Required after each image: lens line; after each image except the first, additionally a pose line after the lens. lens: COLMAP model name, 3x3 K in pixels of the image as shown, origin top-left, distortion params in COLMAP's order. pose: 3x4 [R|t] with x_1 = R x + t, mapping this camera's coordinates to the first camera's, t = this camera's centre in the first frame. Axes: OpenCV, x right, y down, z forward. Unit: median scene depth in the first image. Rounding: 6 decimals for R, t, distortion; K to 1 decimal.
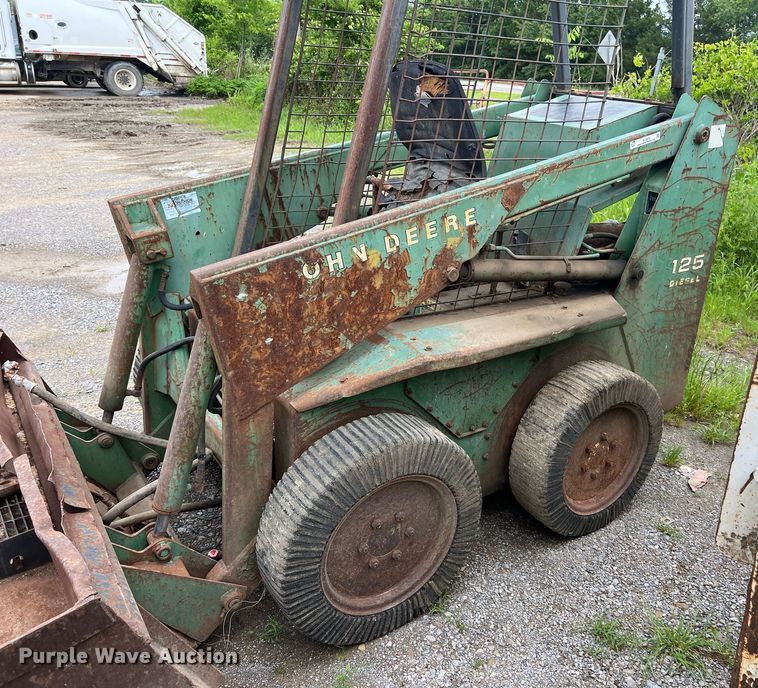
lens RADIAL K [[693.9, 0, 469.7], [0, 693.9, 346.6], [0, 0, 1]] dist [0.075445, -0.089540]
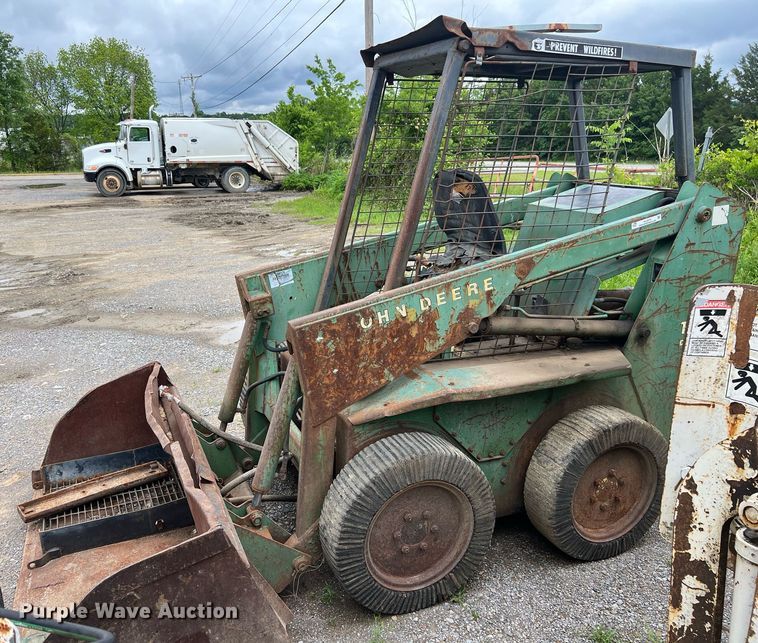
lens RADIAL K [[651.6, 0, 323.4], [0, 651.6, 325.7], [0, 0, 1]] dist [0.073193, -0.112230]
pose [[0.954854, 0.015137, -0.296689, 0.061852], [-0.051805, 0.991883, -0.116119, 0.042300], [0.292523, 0.126247, 0.947888, -0.210389]]
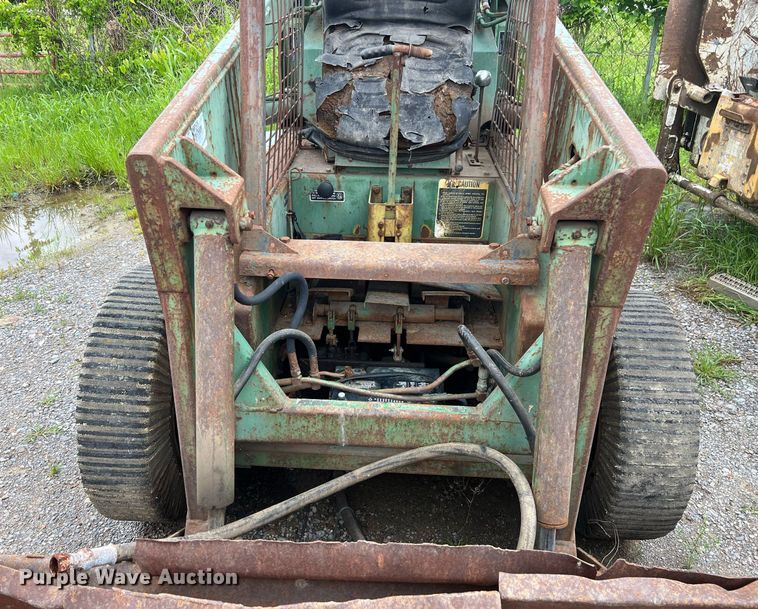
lens RADIAL K [[613.6, 0, 363.3], [0, 613.6, 295.1], [0, 0, 1]] dist [0.061322, -0.071094]
pose [[0.645359, -0.396330, 0.653019, -0.725084], [0.327369, 0.915886, 0.232341, -0.158275], [-0.690175, 0.063835, 0.720822, 0.542352]]
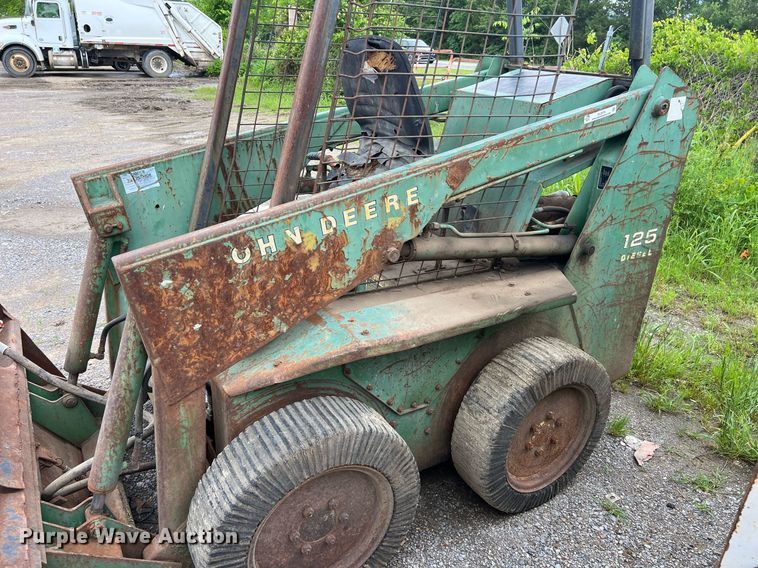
lens RADIAL K [[573.8, 0, 378.5], [0, 573.8, 287.2], [0, 0, 1]] dist [0.063688, -0.078421]
pose [[0.994946, 0.022245, -0.097919, 0.030408], [-0.021275, 0.999714, 0.010944, -0.059638], [0.098134, -0.008806, 0.995134, 0.176440]]
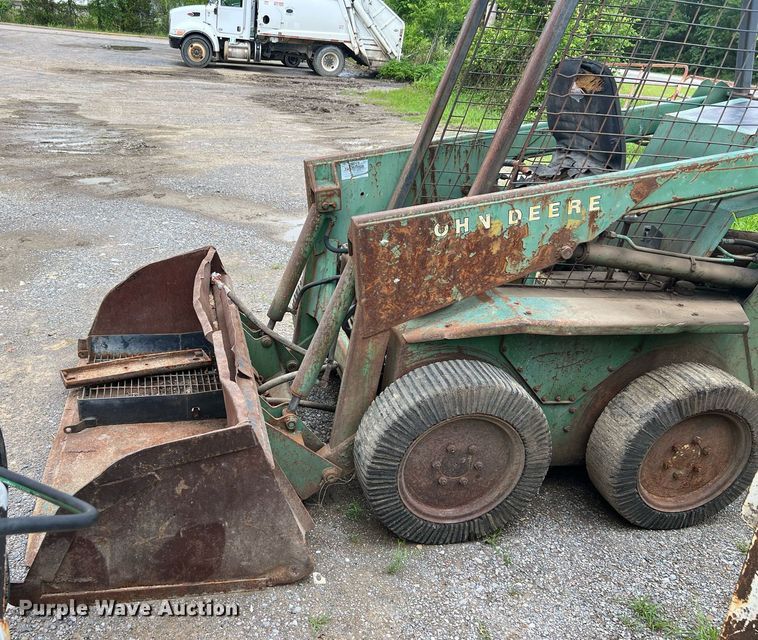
lens RADIAL K [[685.3, 0, 299.8], [0, 685.3, 344.6], [0, 0, 1]] dist [0.066414, -0.084834]
pose [[0.891706, 0.204716, -0.403672, 0.063393], [-0.196869, 0.978508, 0.061355, 0.049121], [0.407557, 0.024760, 0.912844, -0.158641]]
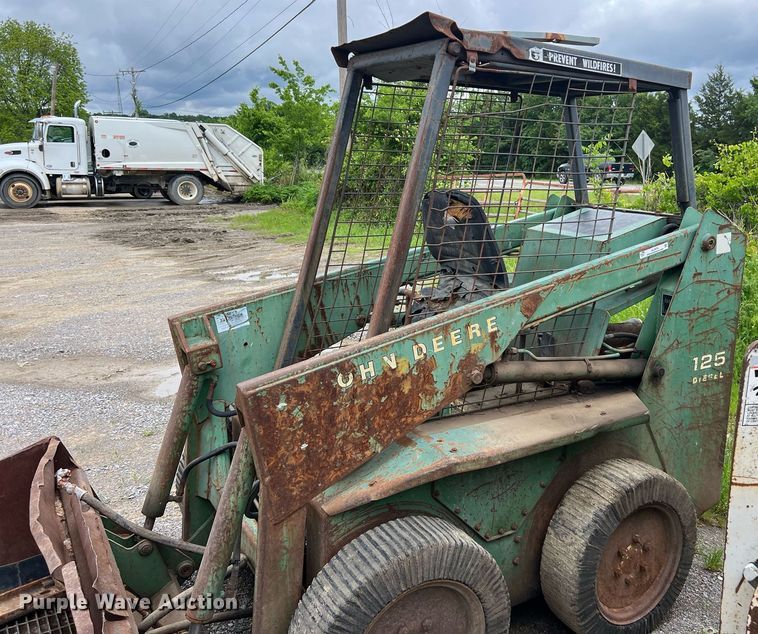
lens RADIAL K [[715.4, 0, 483.8], [0, 715.4, 276.9], [0, 0, 1]] dist [0.050090, -0.055076]
pose [[0.998680, -0.026387, -0.044058, 0.034507], [0.015933, 0.974769, -0.222647, -0.009022], [0.048821, 0.221652, 0.973903, -0.095953]]
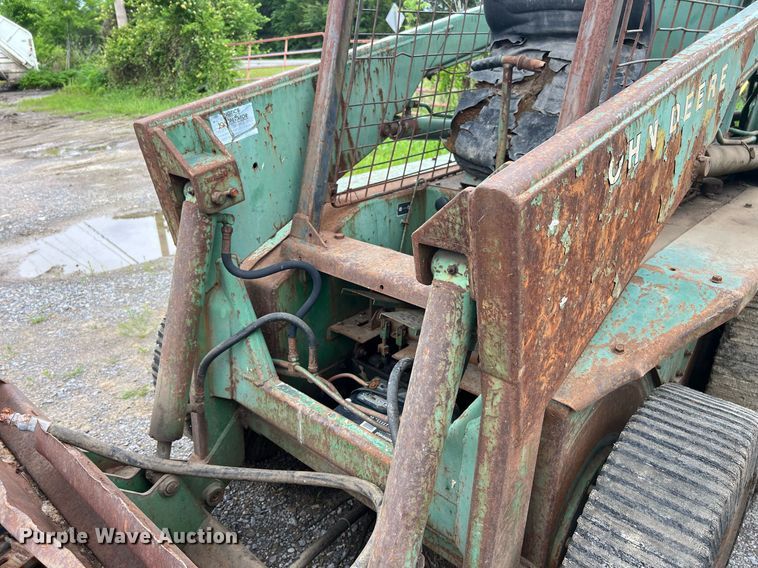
lens RADIAL K [[573.8, 0, 378.5], [0, 573.8, 287.2], [0, 0, 1]] dist [0.063688, -0.078421]
pose [[0.979107, -0.140566, 0.146937, -0.385067], [0.138858, 0.990071, 0.021872, -0.039275], [-0.148552, -0.001012, 0.988904, 0.433914]]
